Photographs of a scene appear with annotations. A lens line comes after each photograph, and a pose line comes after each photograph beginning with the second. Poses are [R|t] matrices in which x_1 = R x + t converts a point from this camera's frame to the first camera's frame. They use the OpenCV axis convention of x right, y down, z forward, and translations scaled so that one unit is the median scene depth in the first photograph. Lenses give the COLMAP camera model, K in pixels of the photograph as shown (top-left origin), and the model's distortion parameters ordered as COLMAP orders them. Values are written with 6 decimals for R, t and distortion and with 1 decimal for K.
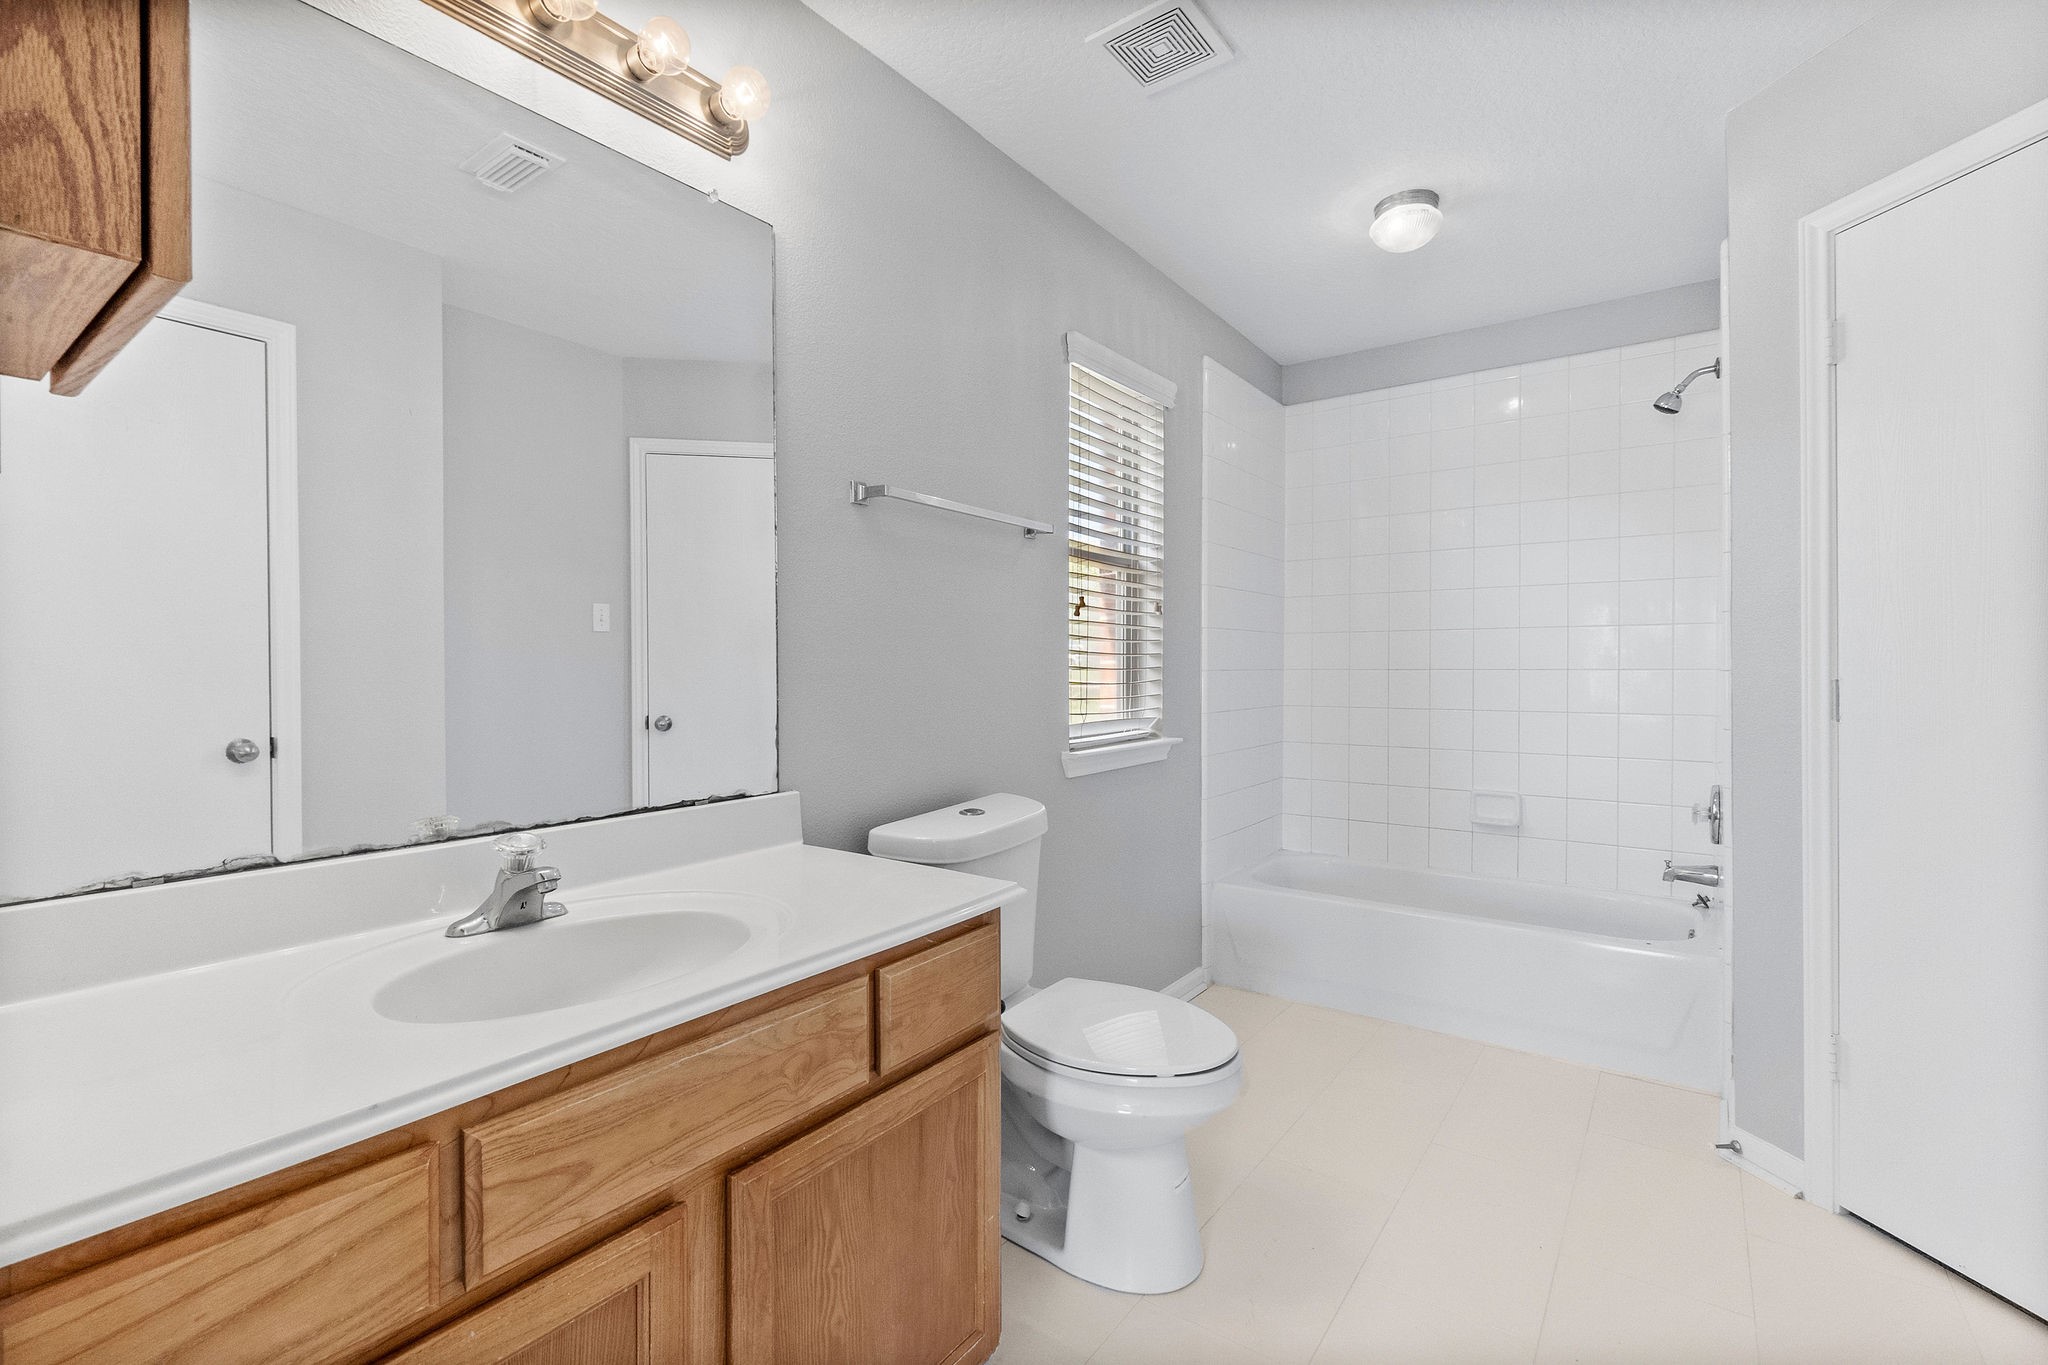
lens RADIAL K [[897.7, 0, 1034.2], [0, 897.7, 671.4], [0, 0, 1]] dist [-0.005206, 0.000817]
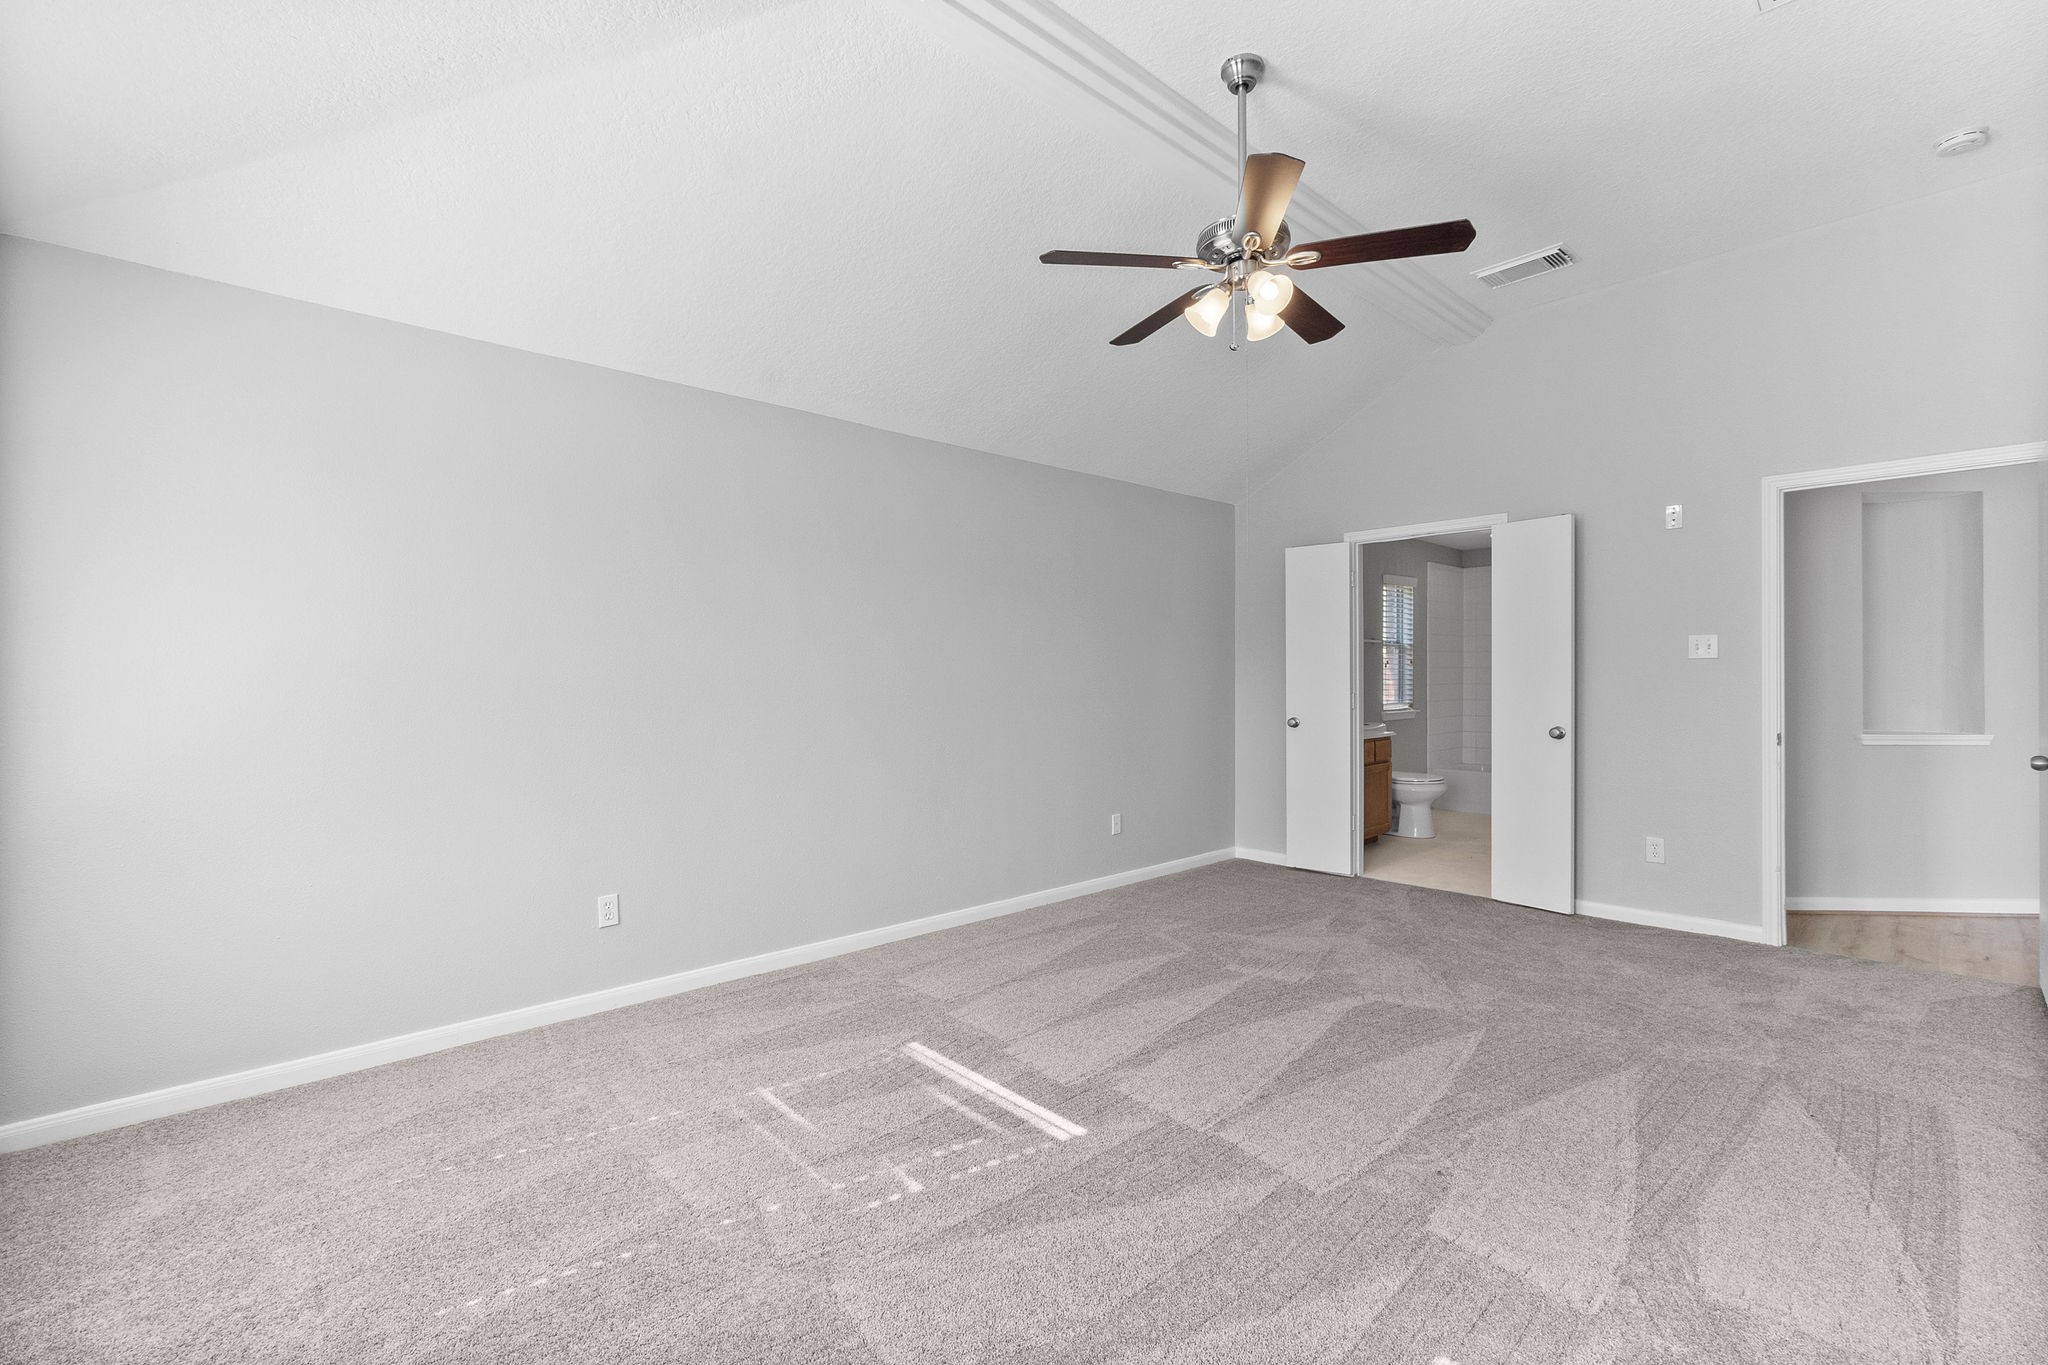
lens RADIAL K [[897.7, 0, 1004.5], [0, 897.7, 673.7], [0, 0, 1]] dist [-0.005206, 0.000817]
pose [[0.978277, -0.000803, -0.207299, -0.783454], [-0.000396, 0.999983, -0.005745, -0.030300], [0.207301, 0.005702, 0.978261, -2.985162]]
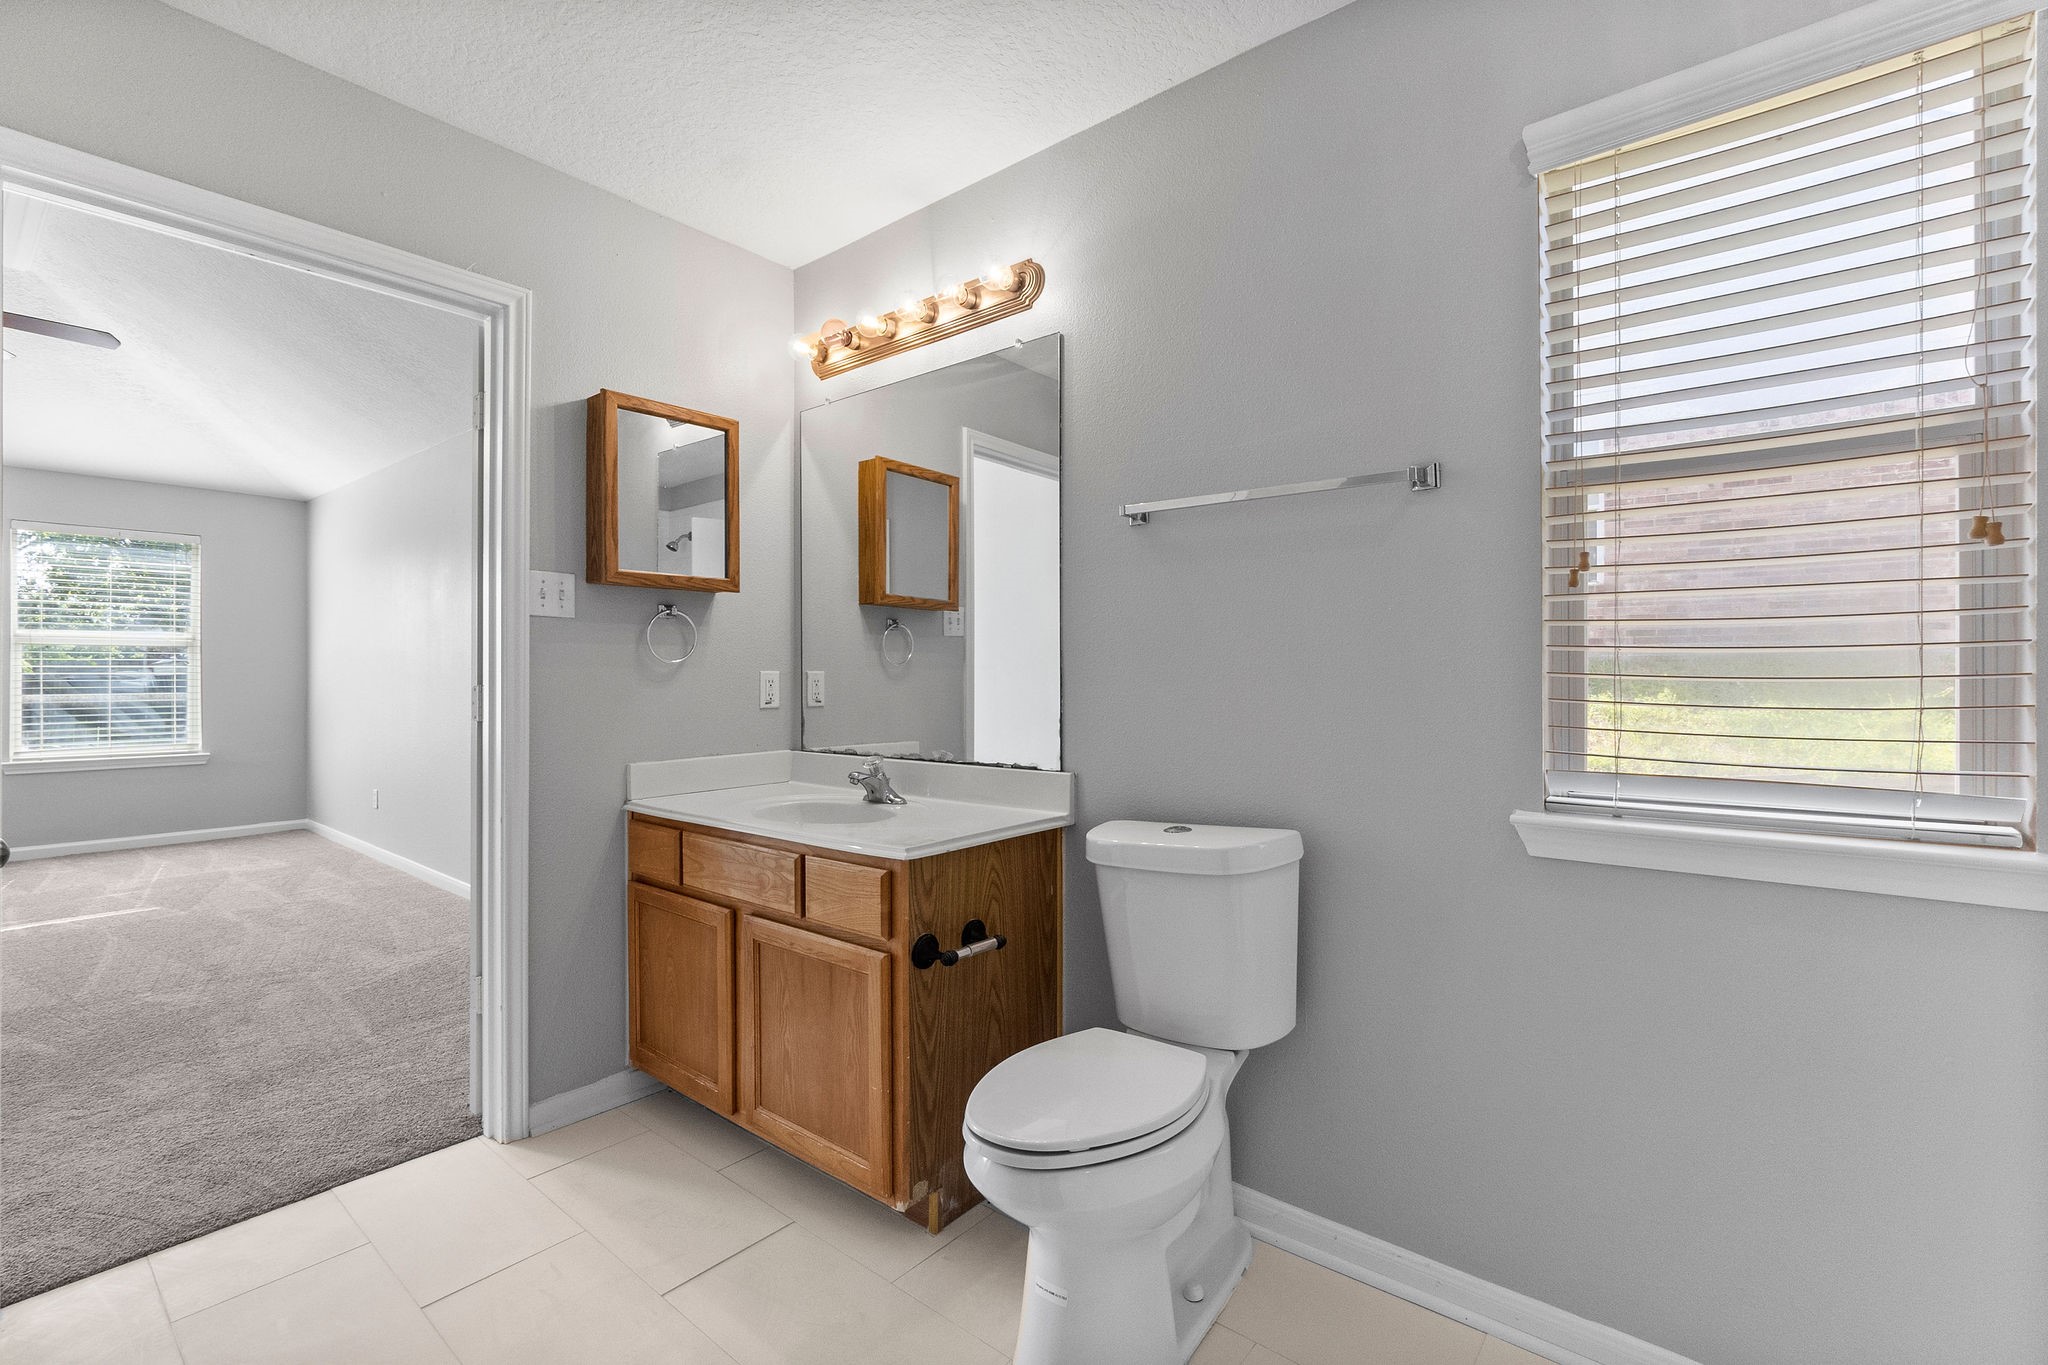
lens RADIAL K [[897.7, 0, 1021.3], [0, 897.7, 682.7], [0, 0, 1]] dist [-0.005206, 0.000817]
pose [[-0.068900, 0.005002, -0.997611, 0.990820], [-0.007884, 0.999953, 0.005558, 0.001436], [0.997592, 0.008248, -0.068858, 1.029033]]
